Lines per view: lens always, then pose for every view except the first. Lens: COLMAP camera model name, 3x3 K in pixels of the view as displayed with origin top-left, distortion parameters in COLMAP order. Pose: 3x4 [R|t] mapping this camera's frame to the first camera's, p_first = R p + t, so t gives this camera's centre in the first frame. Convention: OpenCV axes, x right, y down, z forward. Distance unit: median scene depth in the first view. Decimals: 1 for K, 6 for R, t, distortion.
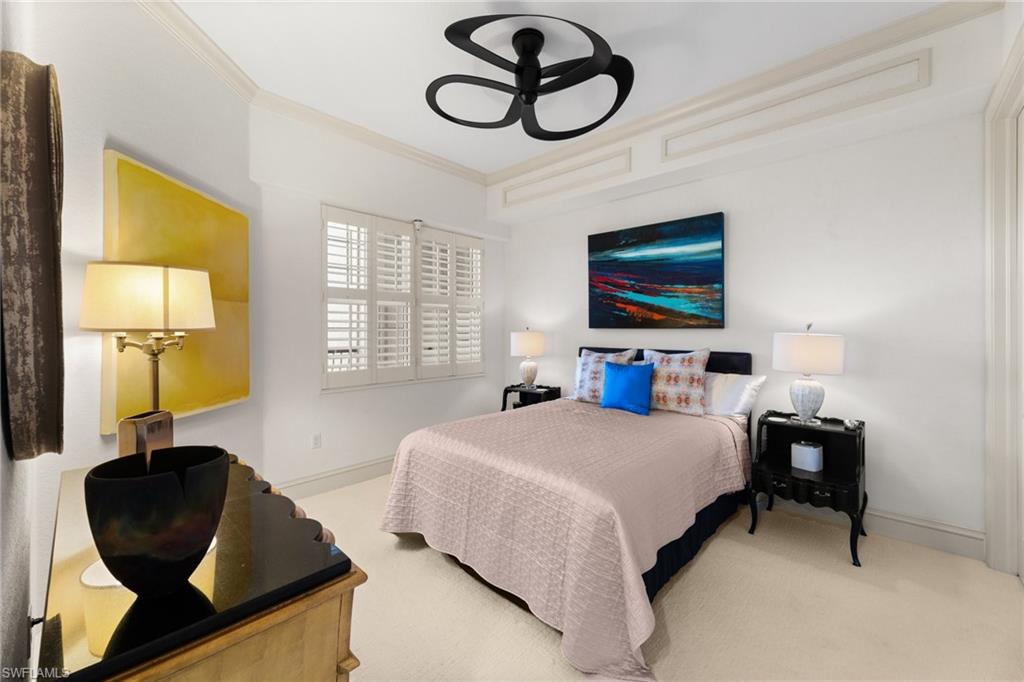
lens RADIAL K [[411.7, 0, 495.9], [0, 411.7, 329.9], [0, 0, 1]] dist [0.000430, 0.000603]
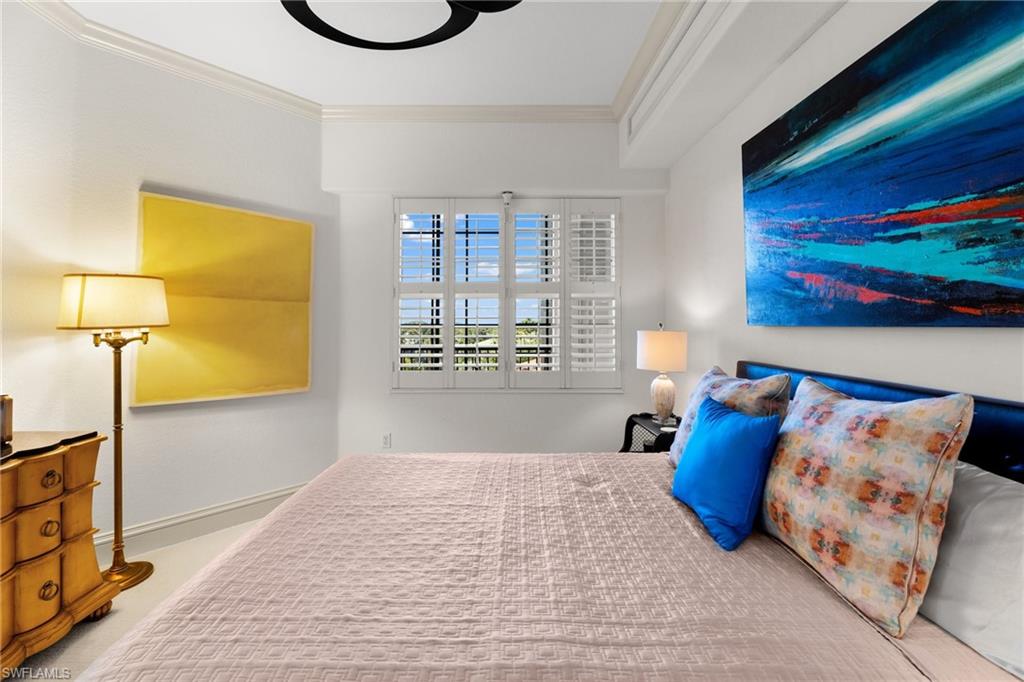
lens RADIAL K [[411.7, 0, 501.3], [0, 411.7, 315.3], [0, 0, 1]] dist [0.000430, 0.000603]
pose [[0.689959, -0.016483, -0.723661, 0.434157], [-0.001737, 0.999700, -0.024426, -0.004133], [0.723846, 0.018110, 0.689723, 0.487852]]
